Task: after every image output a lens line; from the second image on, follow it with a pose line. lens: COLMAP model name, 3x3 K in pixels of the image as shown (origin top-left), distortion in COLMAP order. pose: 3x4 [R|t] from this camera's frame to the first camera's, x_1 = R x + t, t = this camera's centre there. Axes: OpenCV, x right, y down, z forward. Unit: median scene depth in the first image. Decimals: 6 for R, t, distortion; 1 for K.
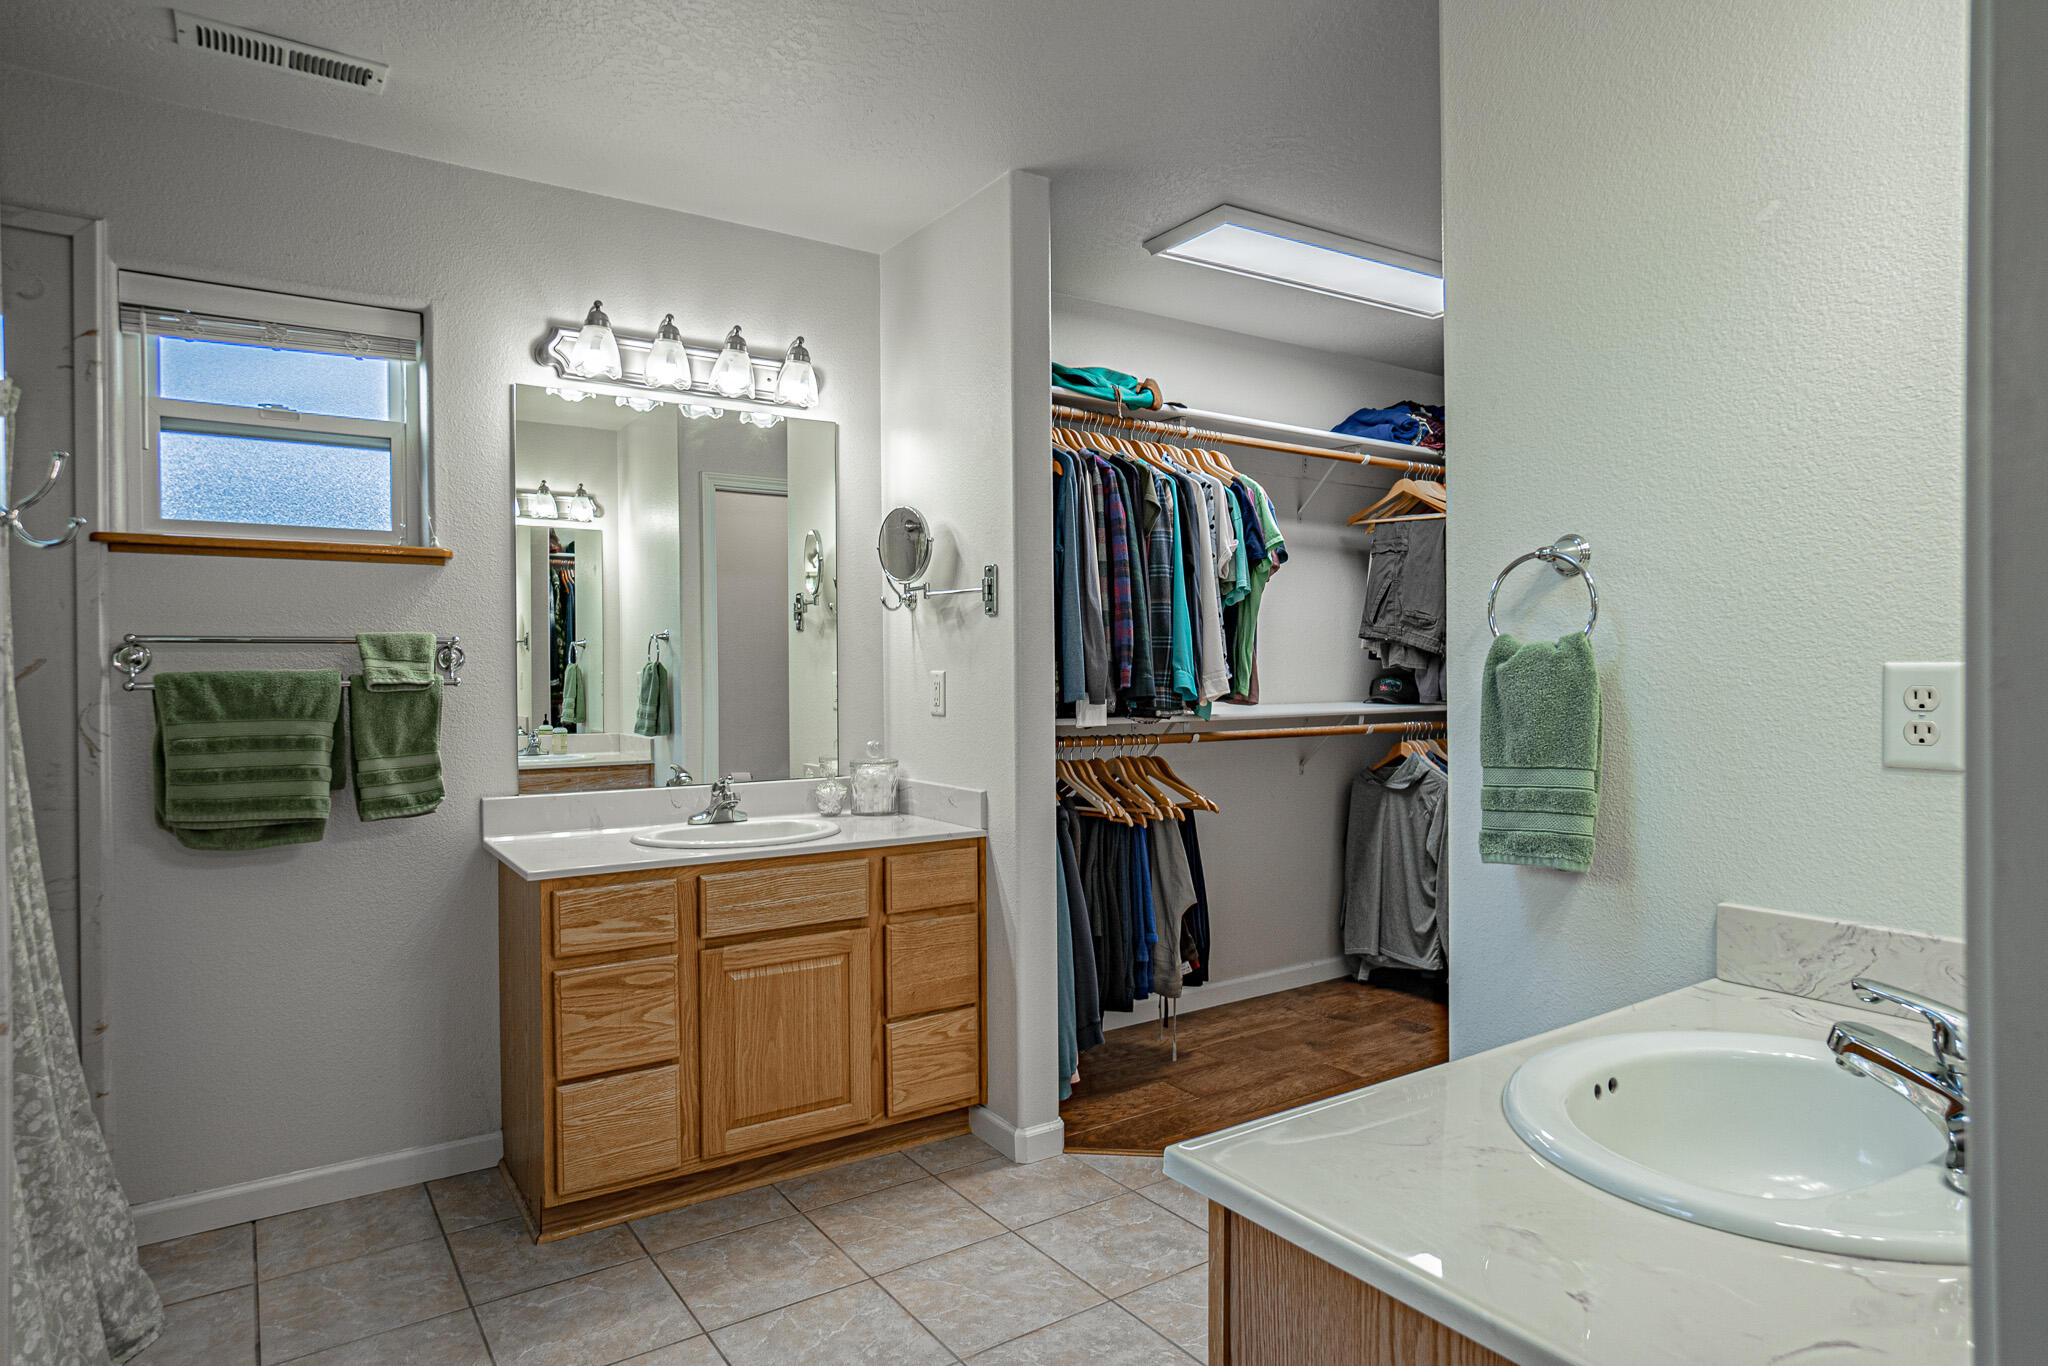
lens RADIAL K [[1167.3, 0, 1022.0], [0, 1167.3, 683.0], [0, 0, 1]] dist [0.003300, 0.000437]
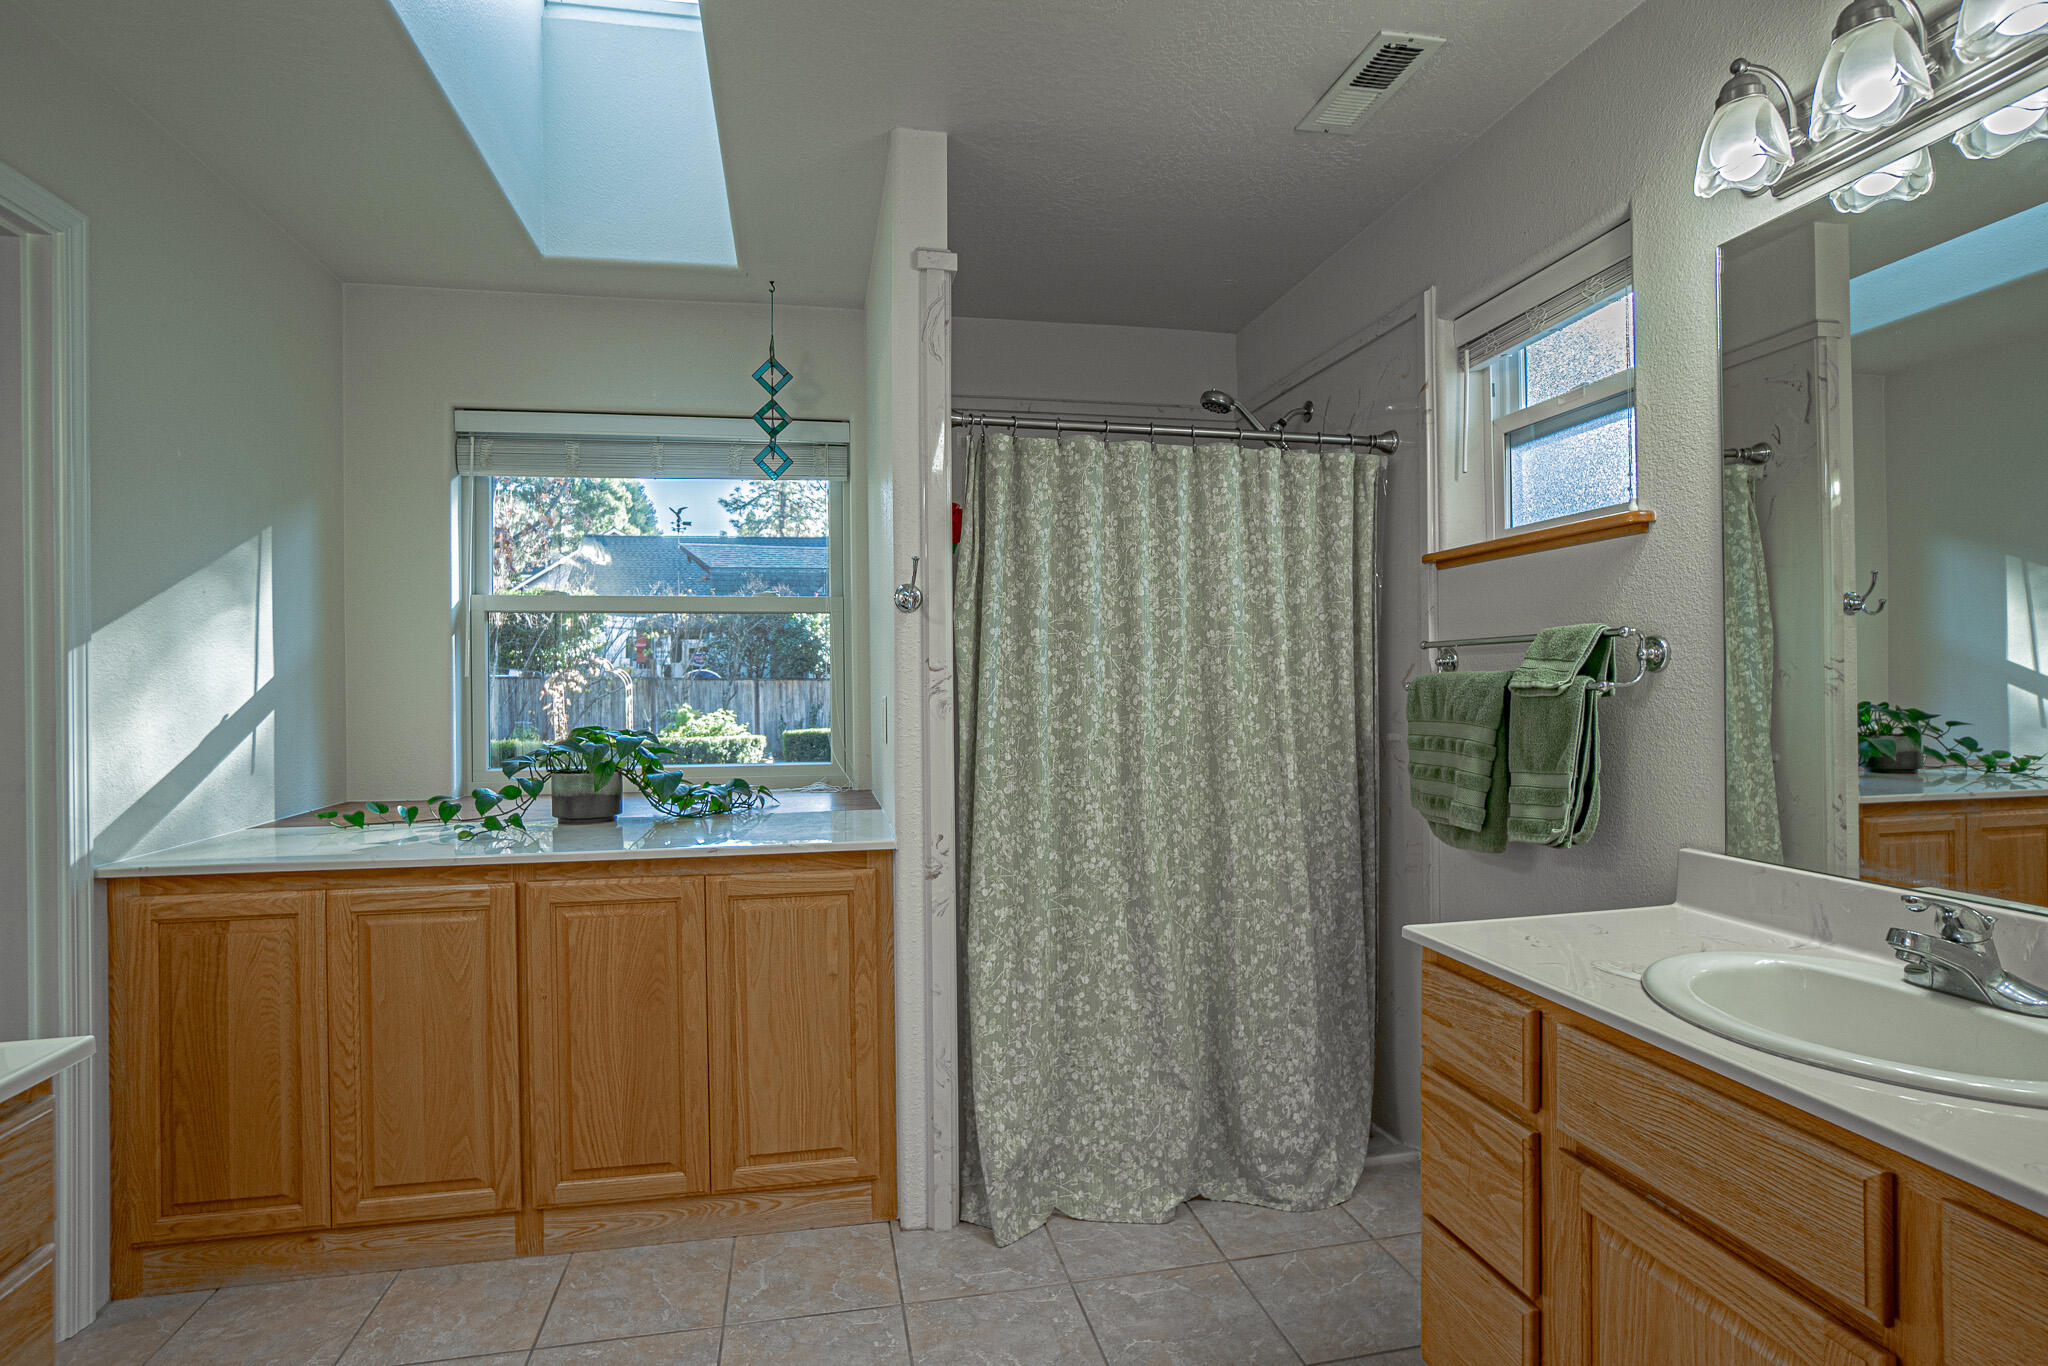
lens RADIAL K [[1027.9, 0, 1019.7], [0, 1027.9, 680.1], [0, 0, 1]] dist [-0.007064, -0.000391]
pose [[-0.380703, 0.011346, -0.924628, 0.319594], [0.005001, 0.999935, 0.010211, -0.015119], [0.924684, -0.000736, -0.380735, 0.990247]]
